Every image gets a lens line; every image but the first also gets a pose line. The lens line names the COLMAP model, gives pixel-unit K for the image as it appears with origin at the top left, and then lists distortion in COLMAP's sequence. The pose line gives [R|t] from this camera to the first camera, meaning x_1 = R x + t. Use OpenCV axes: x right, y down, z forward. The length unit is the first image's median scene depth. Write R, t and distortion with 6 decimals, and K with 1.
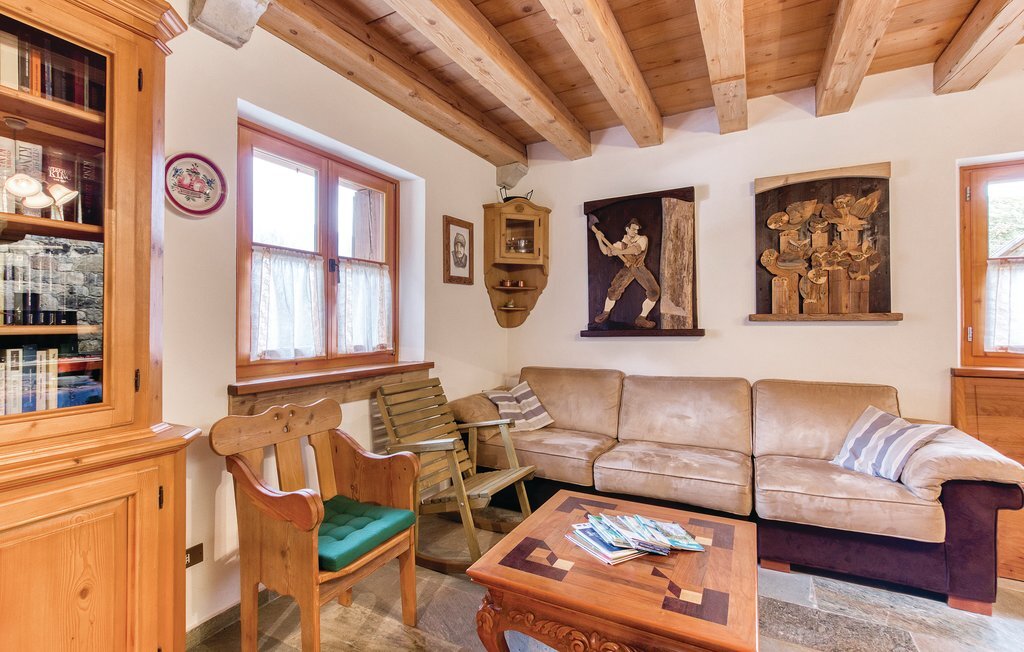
lens RADIAL K [[467.0, 0, 512.0], [0, 467.0, 315.2], [0, 0, 1]] dist [-0.000591, 0.000356]
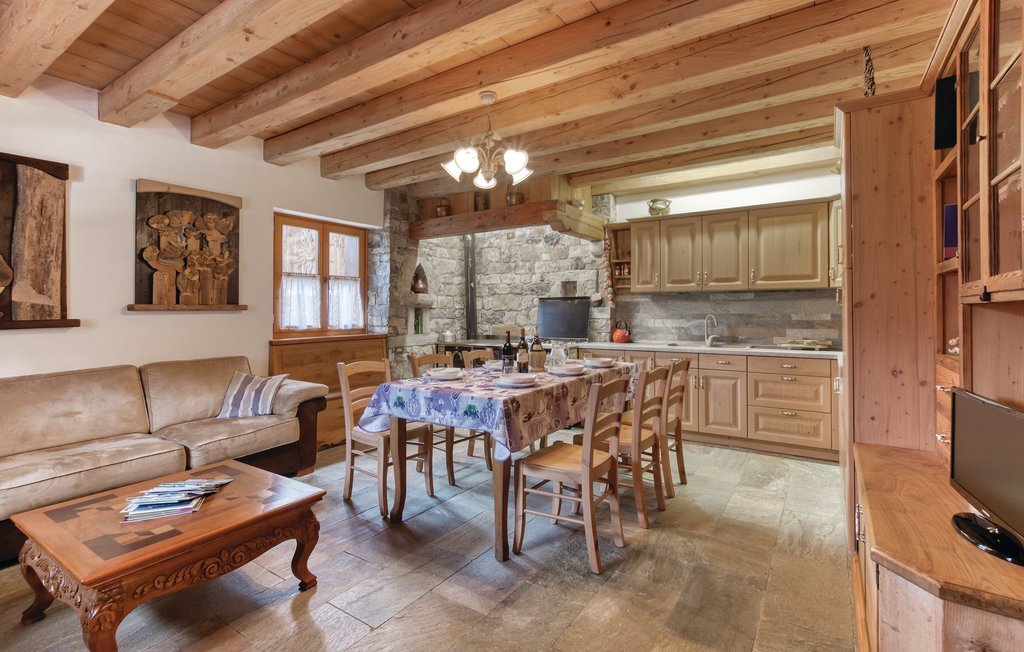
lens RADIAL K [[467.0, 0, 512.0], [0, 467.0, 315.2], [0, 0, 1]] dist [-0.000591, 0.000356]
pose [[0.105690, -0.010954, 0.994339, -0.479136], [-0.012951, 0.999839, 0.012391, -0.001675], [-0.994315, -0.014187, 0.105531, 0.031247]]
